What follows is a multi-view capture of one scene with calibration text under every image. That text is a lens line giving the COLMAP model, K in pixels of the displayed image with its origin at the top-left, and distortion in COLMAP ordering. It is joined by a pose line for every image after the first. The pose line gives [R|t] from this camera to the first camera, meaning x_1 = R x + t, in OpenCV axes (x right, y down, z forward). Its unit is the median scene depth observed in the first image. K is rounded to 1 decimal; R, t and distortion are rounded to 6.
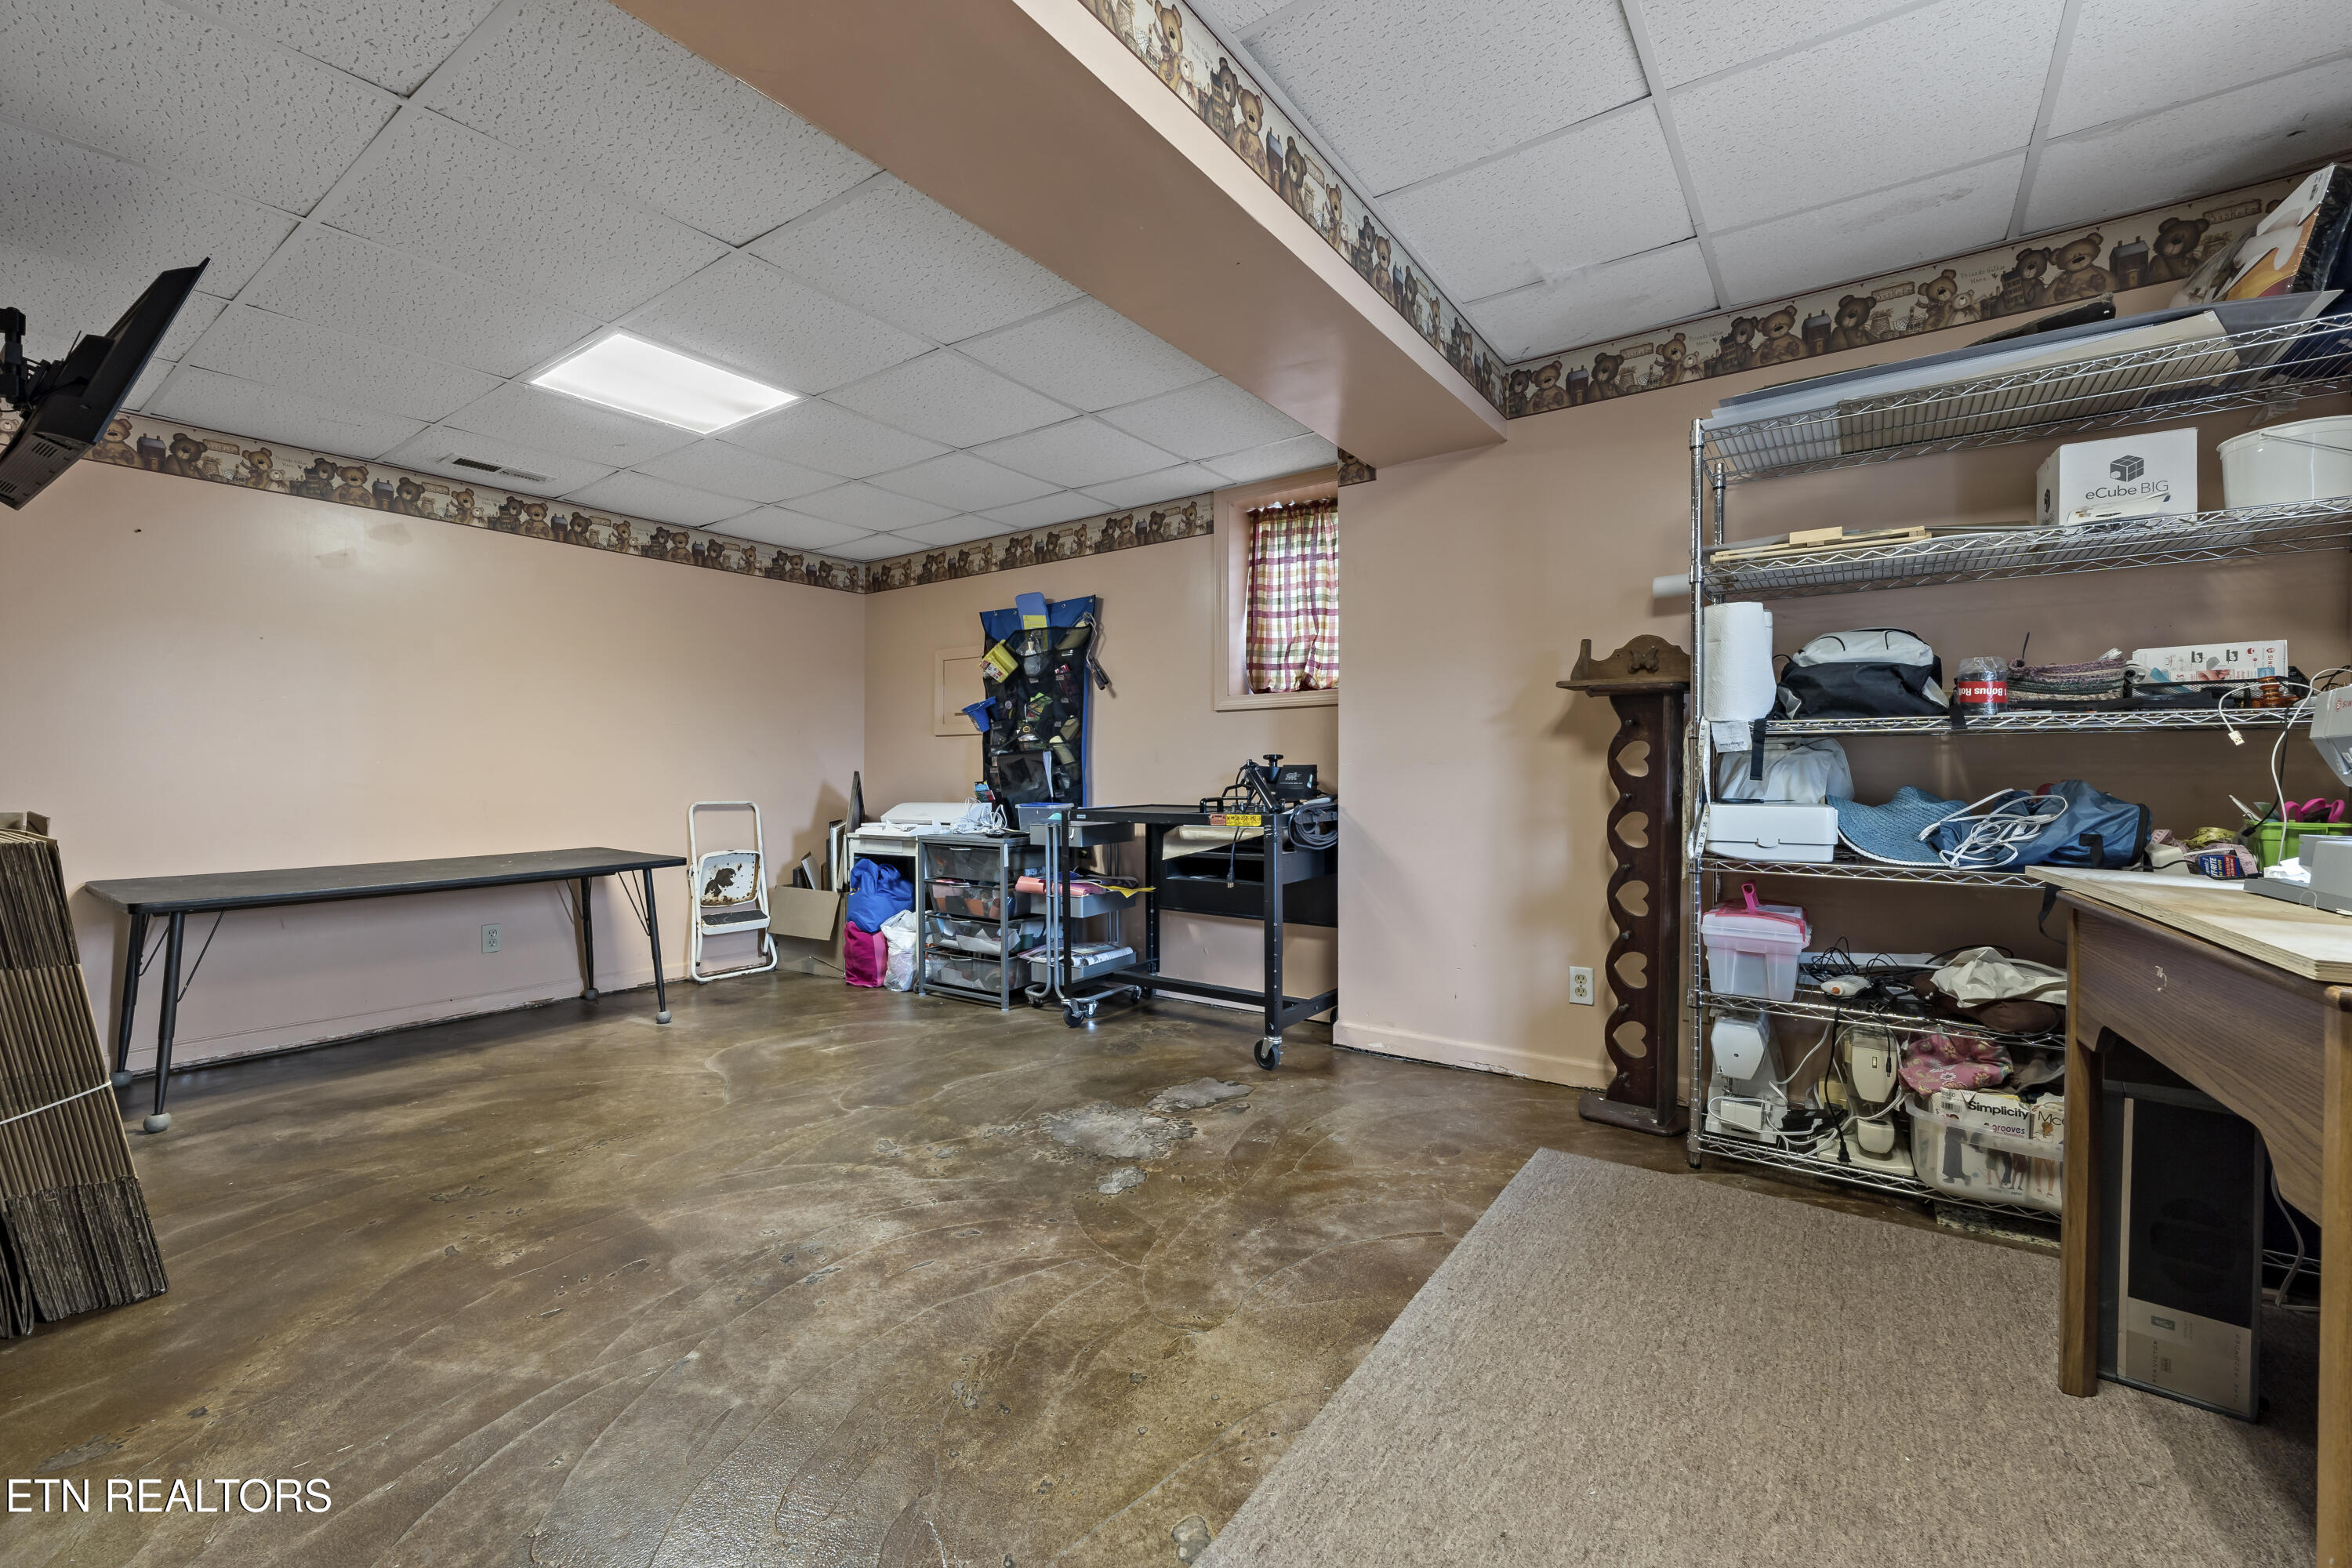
lens RADIAL K [[970.3, 0, 1168.6], [0, 970.3, 764.5], [0, 0, 1]] dist [-0.001468, -0.000239]
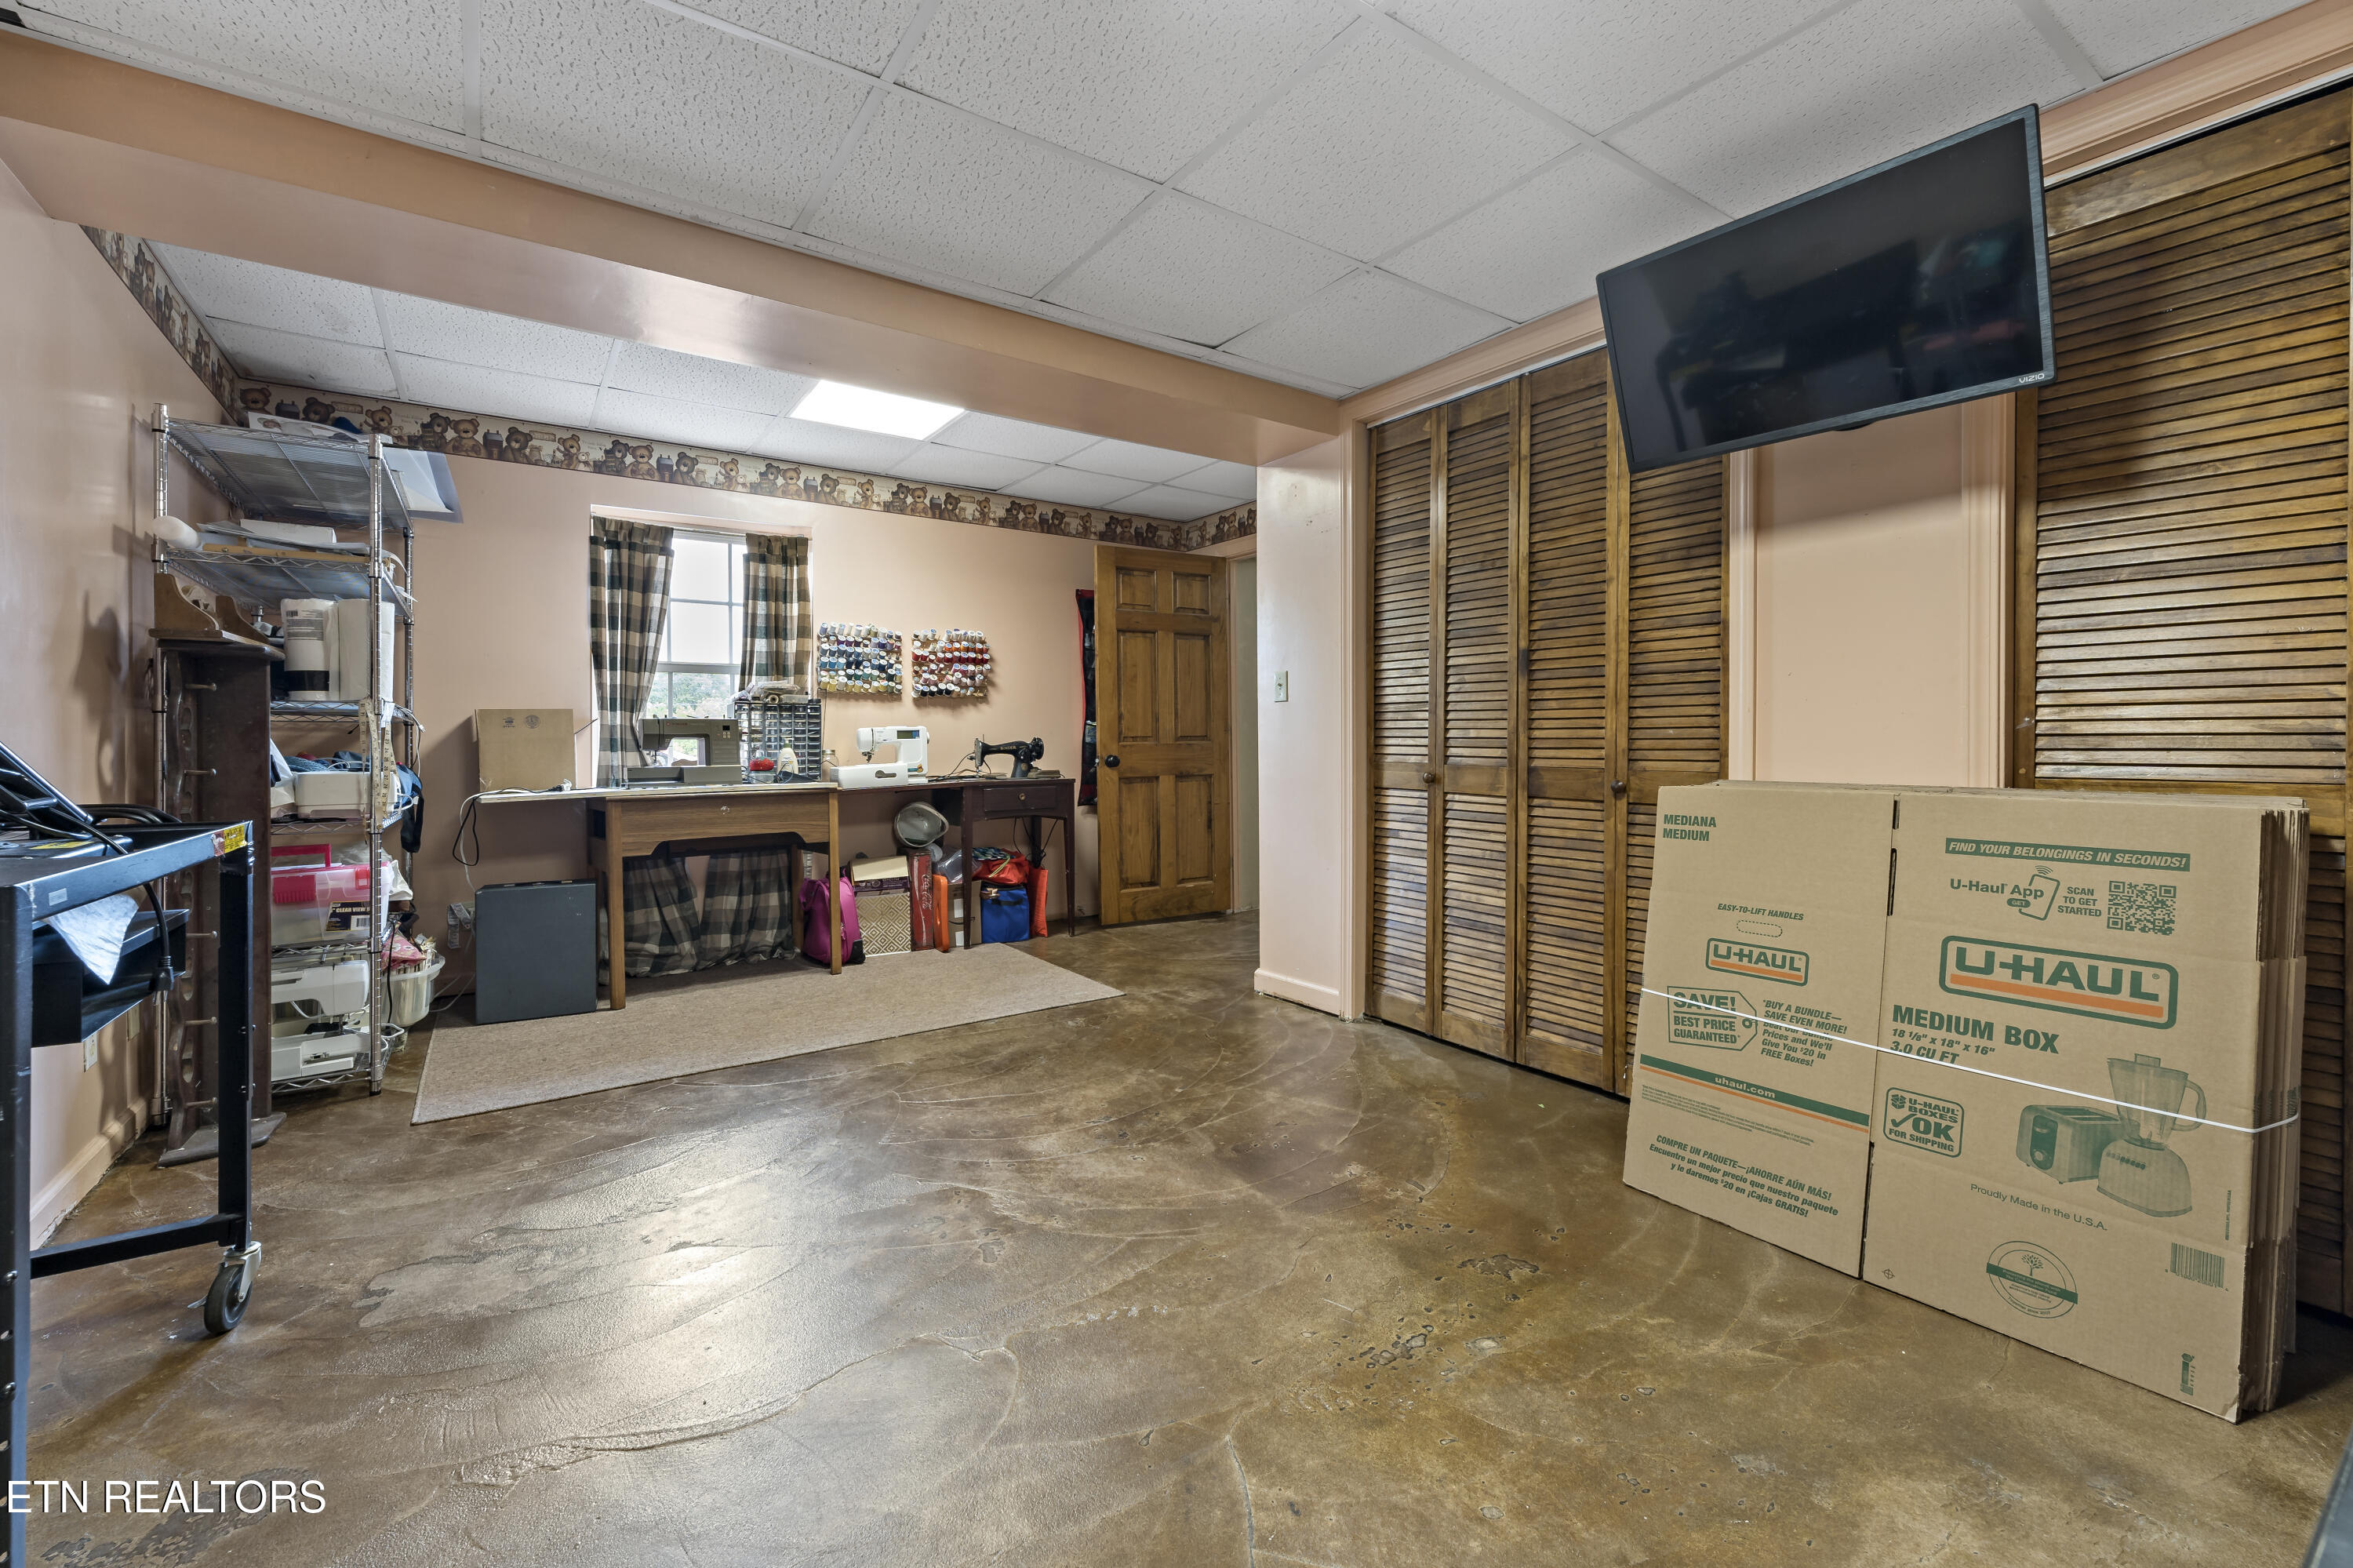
lens RADIAL K [[970.7, 0, 1169.1], [0, 970.7, 764.5], [0, 0, 1]] dist [-0.001468, -0.000239]
pose [[-0.940934, 0.000574, 0.338589, -0.812079], [0.003812, 0.999953, 0.008900, 0.029103], [-0.338568, 0.009665, -0.940892, 2.004699]]
